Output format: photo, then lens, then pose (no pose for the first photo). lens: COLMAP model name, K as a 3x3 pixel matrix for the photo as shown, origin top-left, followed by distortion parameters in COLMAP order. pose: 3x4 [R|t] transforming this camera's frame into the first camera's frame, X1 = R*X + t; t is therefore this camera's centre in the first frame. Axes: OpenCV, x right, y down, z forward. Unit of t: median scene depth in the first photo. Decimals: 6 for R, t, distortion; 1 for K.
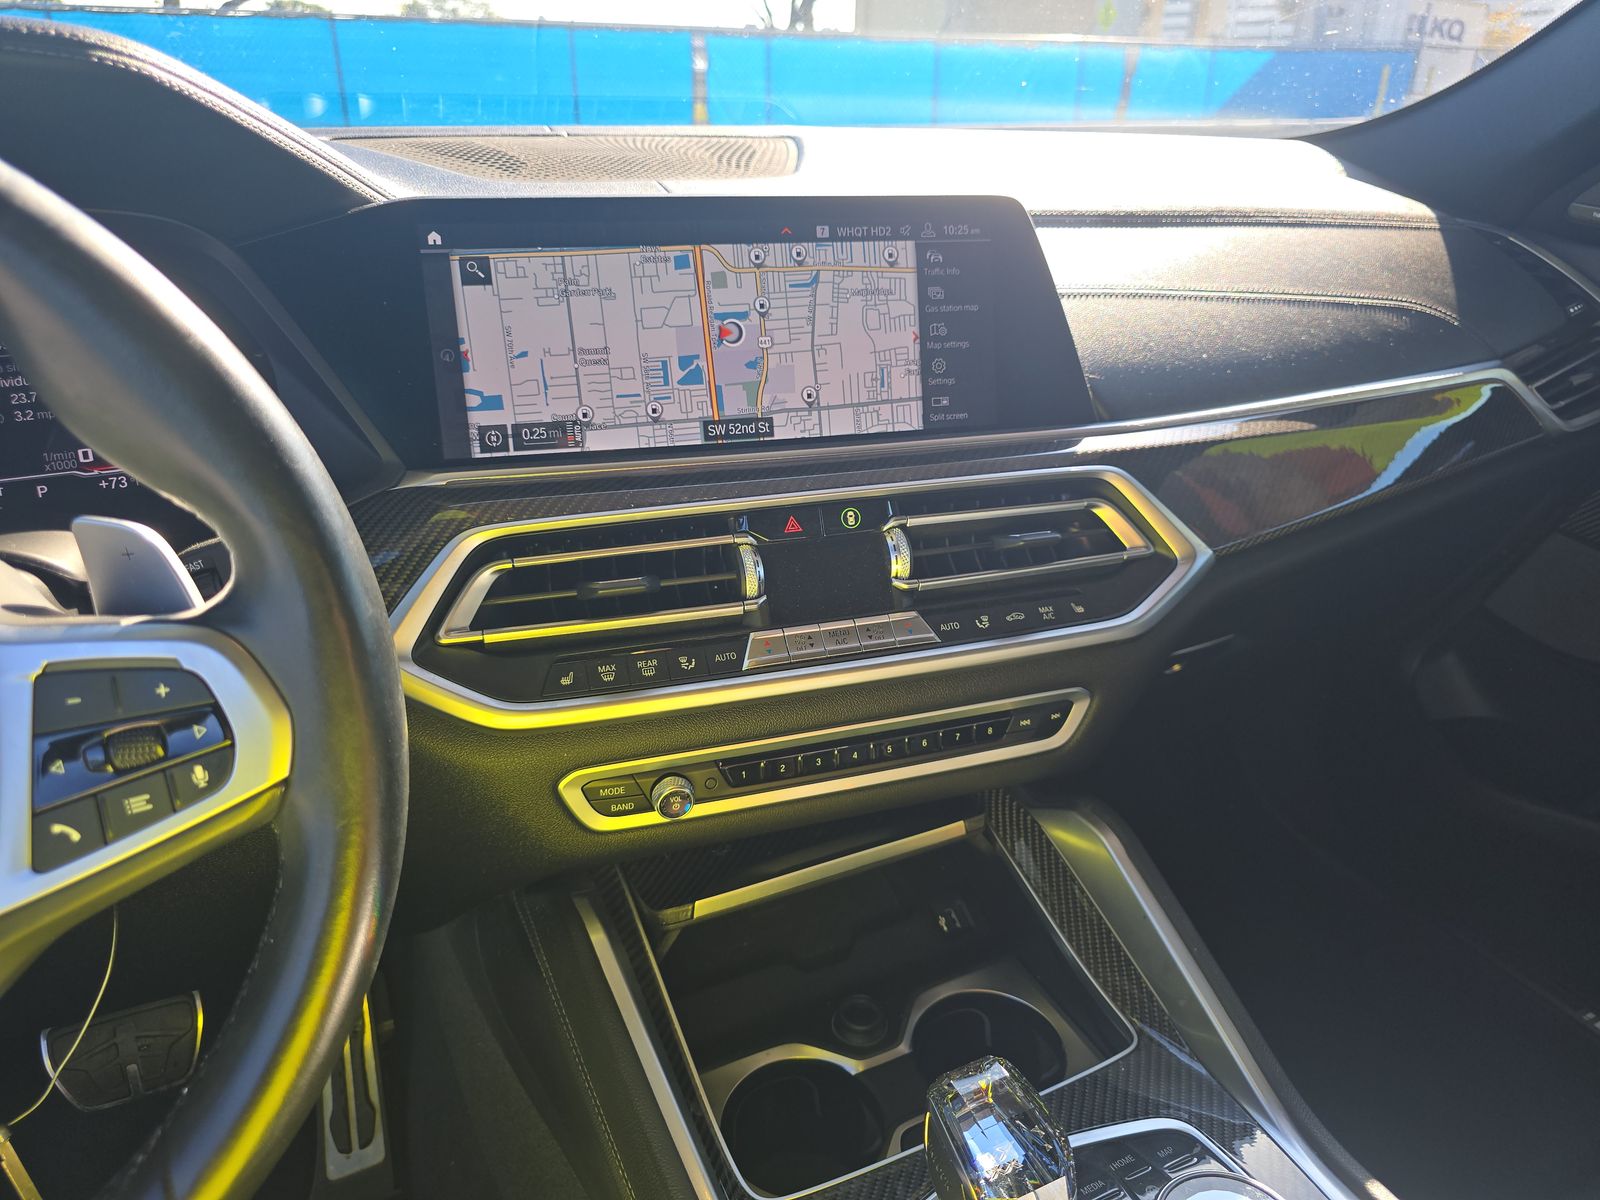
lens RADIAL K [[1146.5, 0, 801.8], [0, 1146.5, 591.8], [0, 0, 1]] dist [0.040299, -0.045001]
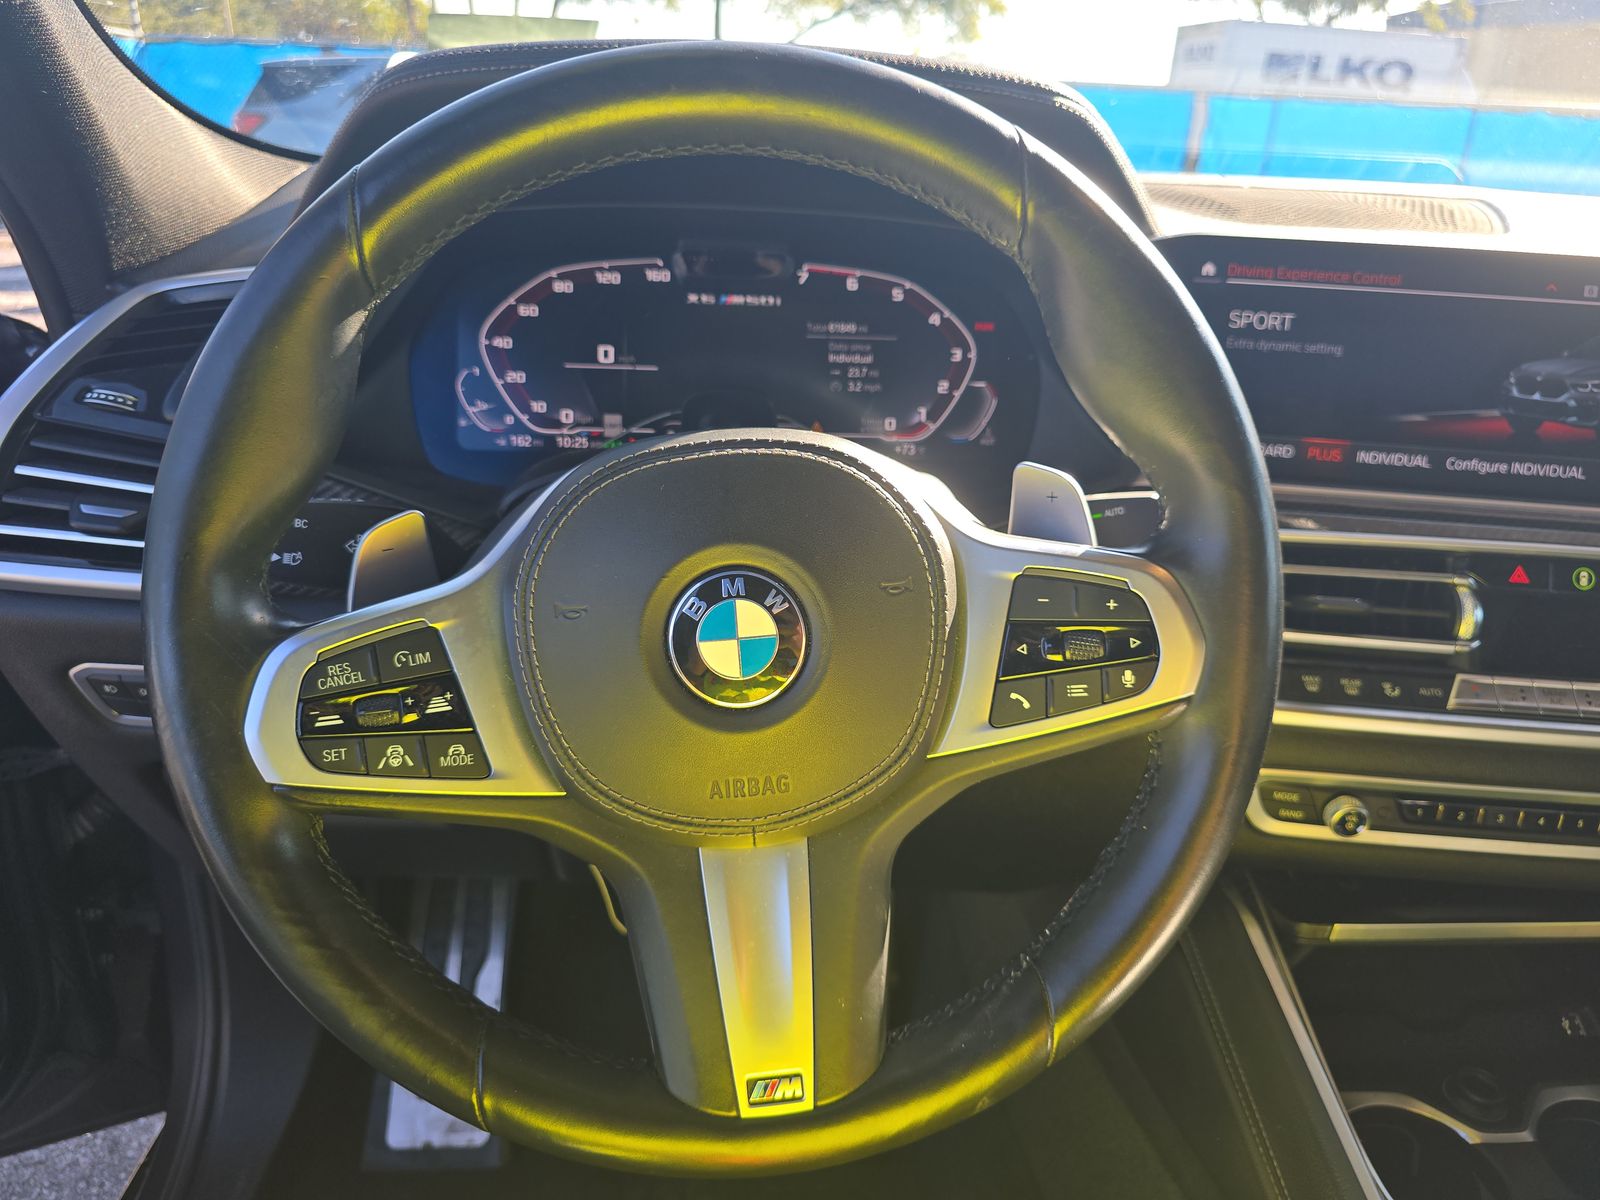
lens RADIAL K [[1146.5, 0, 801.8], [0, 1146.5, 591.8], [0, 0, 1]] dist [0.040299, -0.045001]
pose [[0.923677, 0.168045, -0.344357, -0.238544], [-0.181588, 0.983348, -0.007206, 0.076877], [0.337412, 0.069187, 0.938811, -0.150128]]
